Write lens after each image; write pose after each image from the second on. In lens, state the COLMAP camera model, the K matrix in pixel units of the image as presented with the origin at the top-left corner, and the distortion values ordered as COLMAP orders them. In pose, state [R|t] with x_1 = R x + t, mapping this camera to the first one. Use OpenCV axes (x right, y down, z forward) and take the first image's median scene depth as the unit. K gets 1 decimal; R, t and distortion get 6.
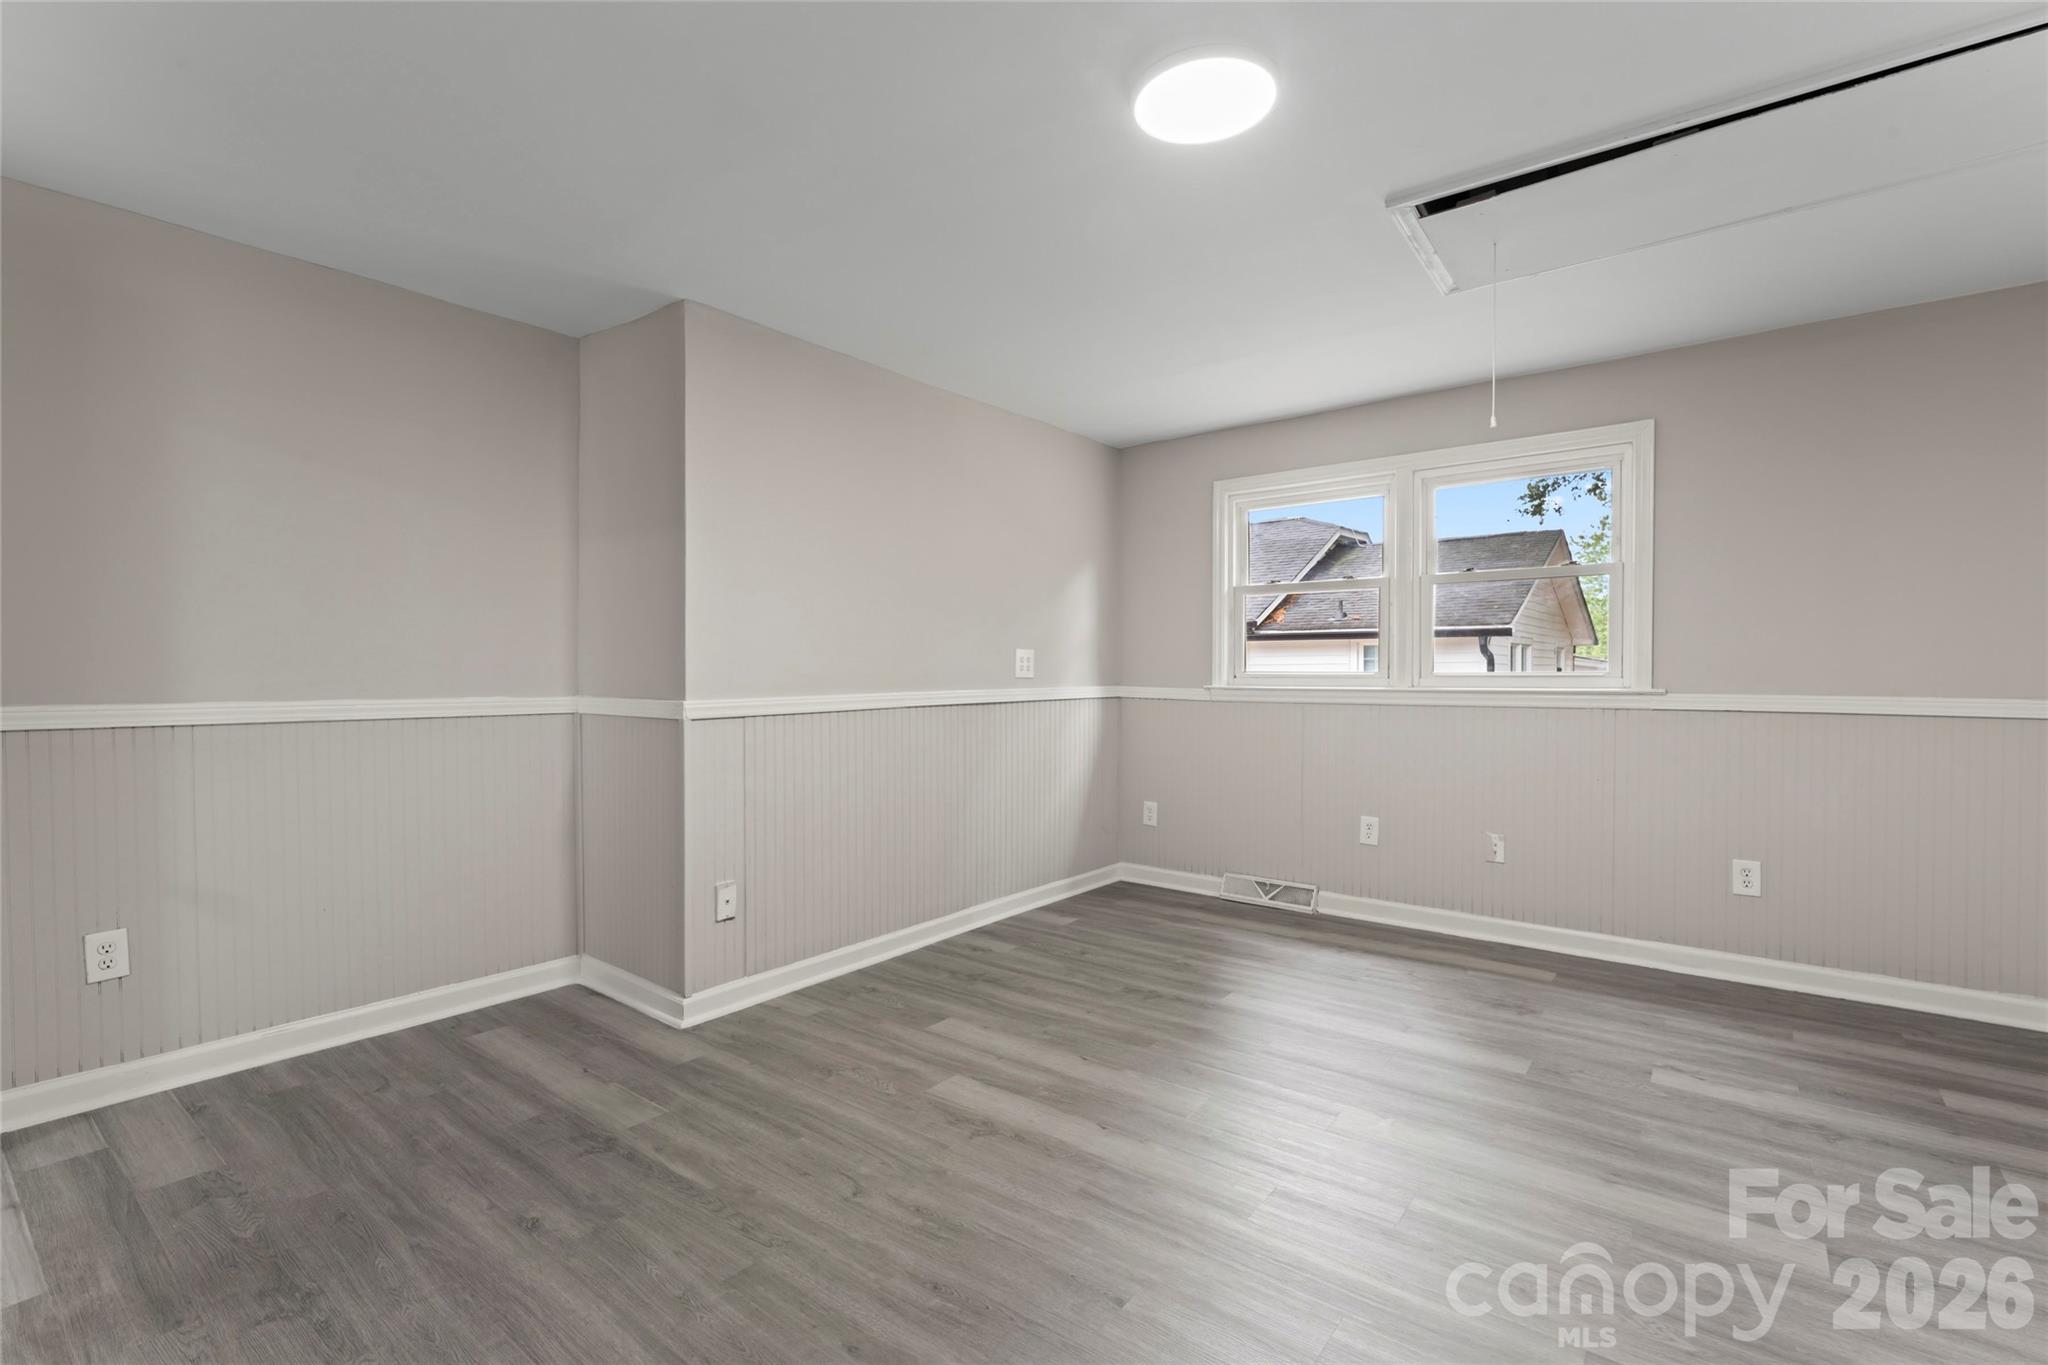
lens RADIAL K [[930.2, 0, 1009.7], [0, 930.2, 685.5], [0, 0, 1]] dist [-0.002288, 0.000487]
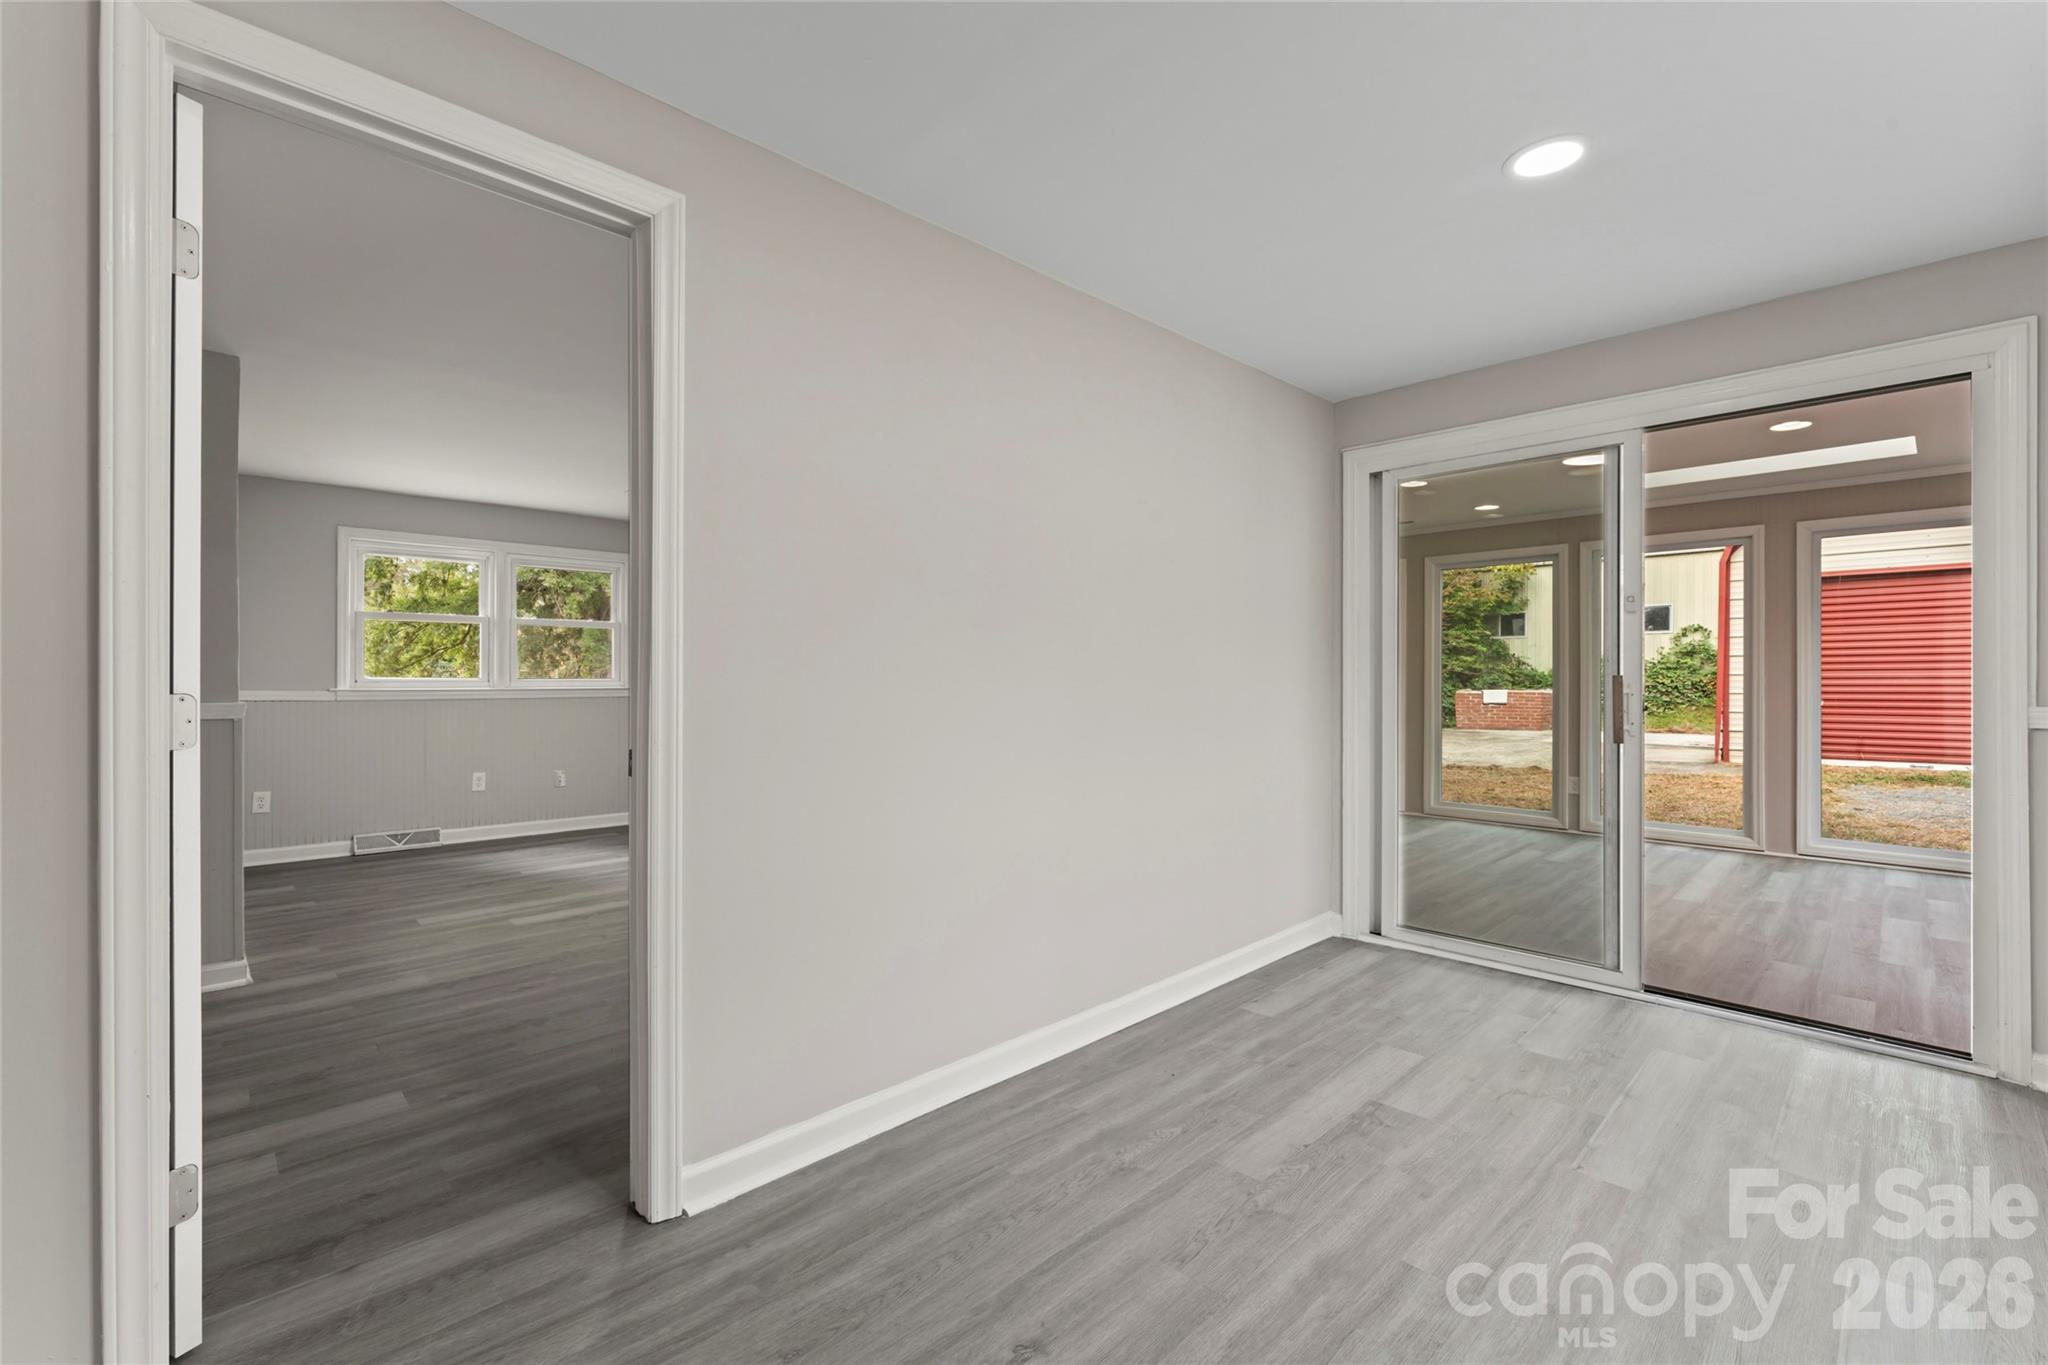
lens RADIAL K [[898.8, 0, 1025.8], [0, 898.8, 669.8], [0, 0, 1]] dist [0.000579, 0.000863]
pose [[0.130303, 0.004065, 0.991466, -1.242377], [0.020405, 0.999769, -0.006781, 0.002580], [-0.991264, 0.021115, 0.130190, -0.107207]]
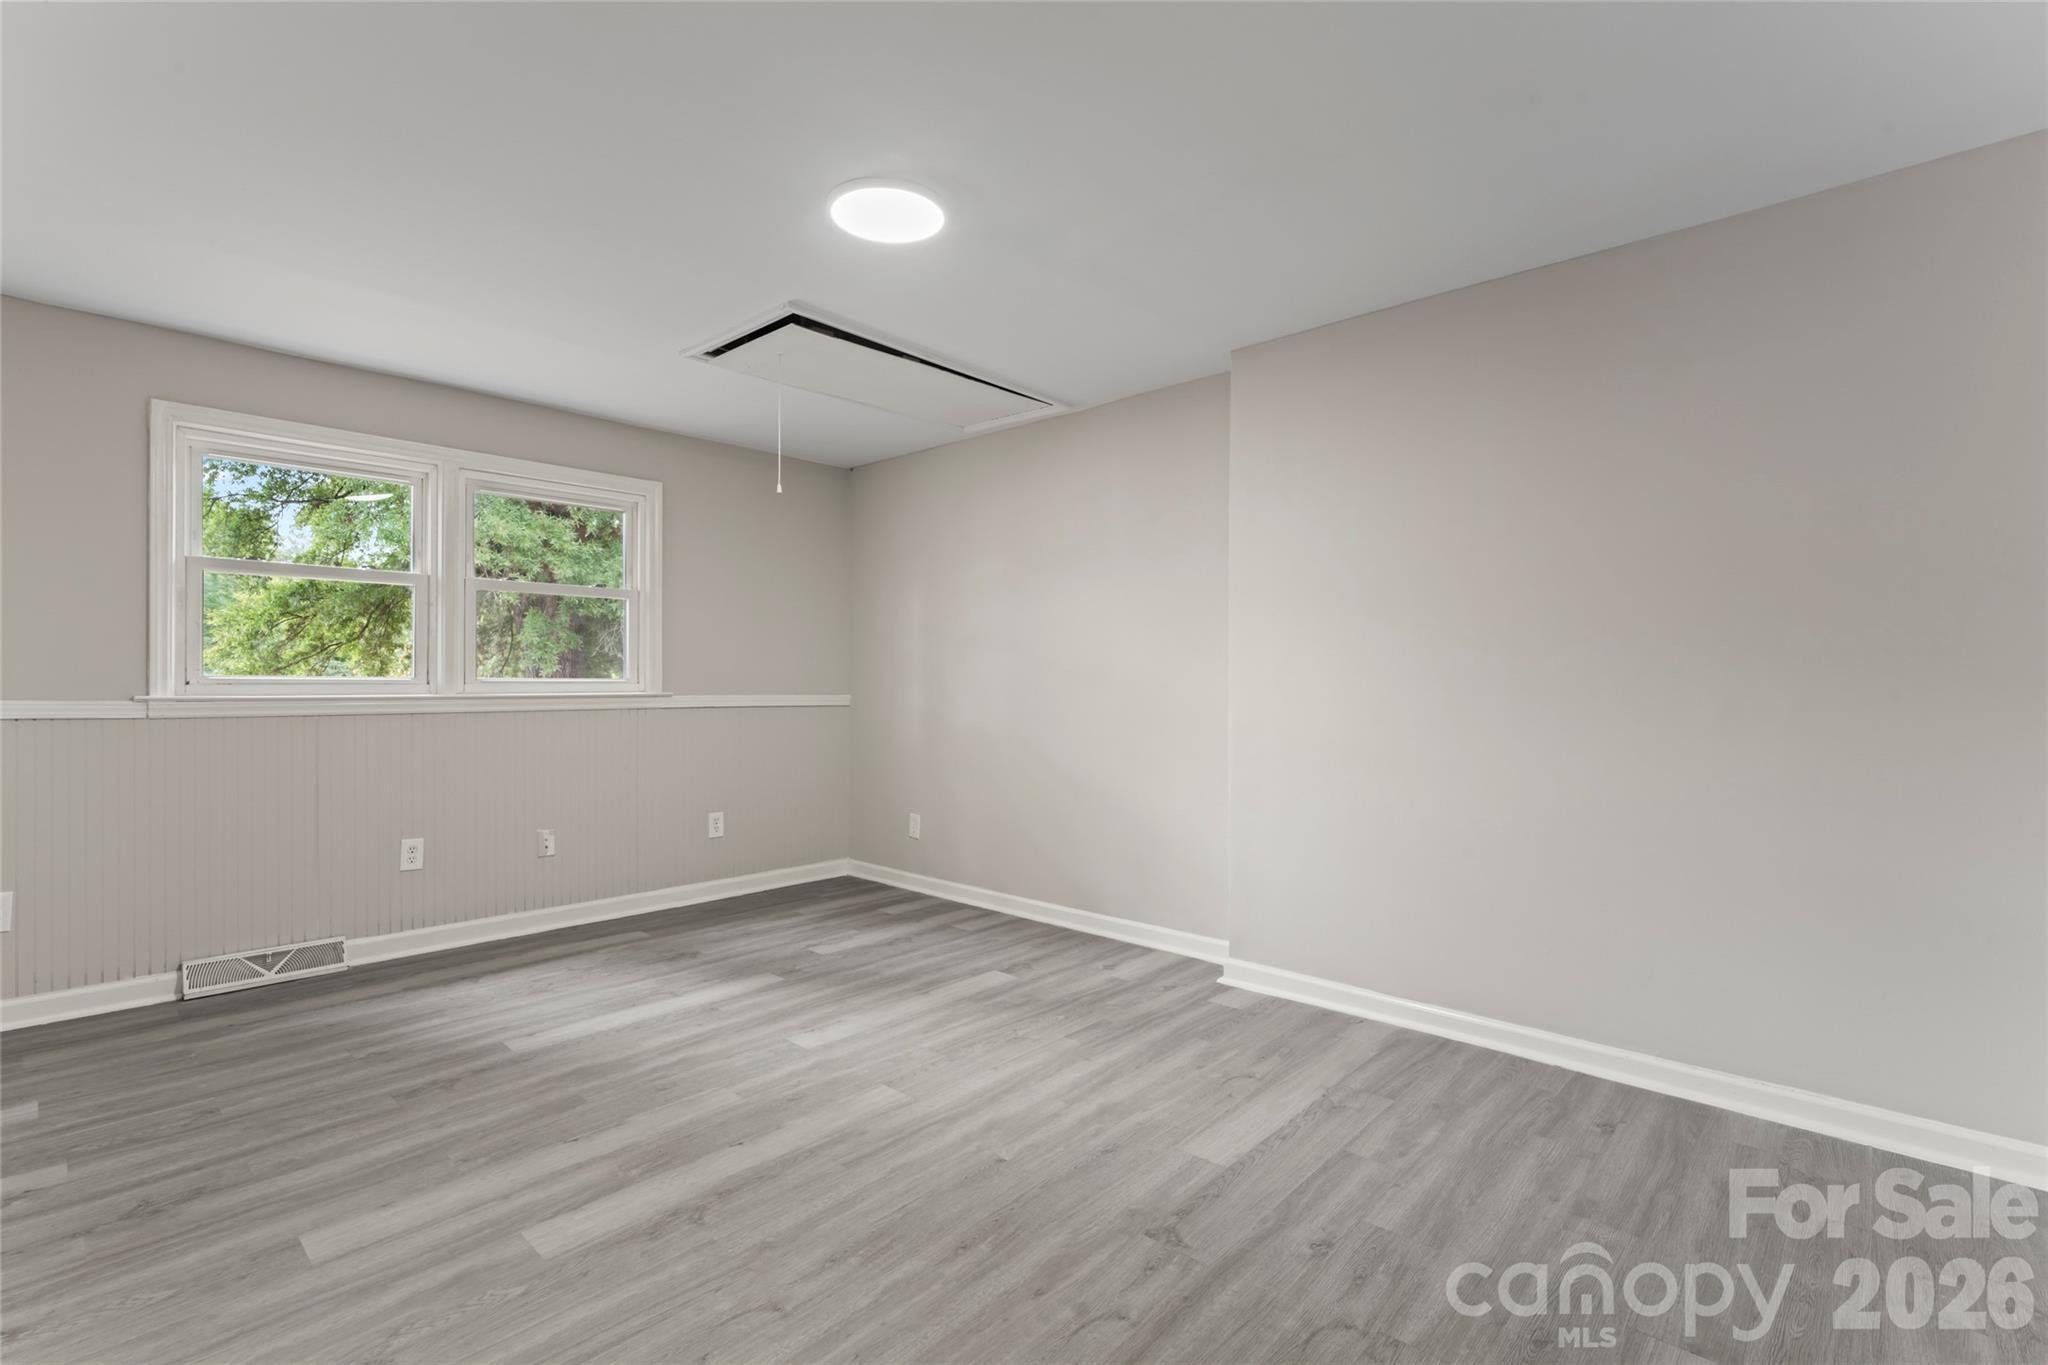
lens RADIAL K [[930.2, 0, 1030.3], [0, 930.2, 688.4], [0, 0, 1]] dist [-0.002288, 0.000487]
pose [[0.061660, -0.006783, 0.998074, -0.611791], [0.010713, 0.999924, 0.006134, -0.004345], [-0.998040, 0.010314, 0.061728, 0.451944]]
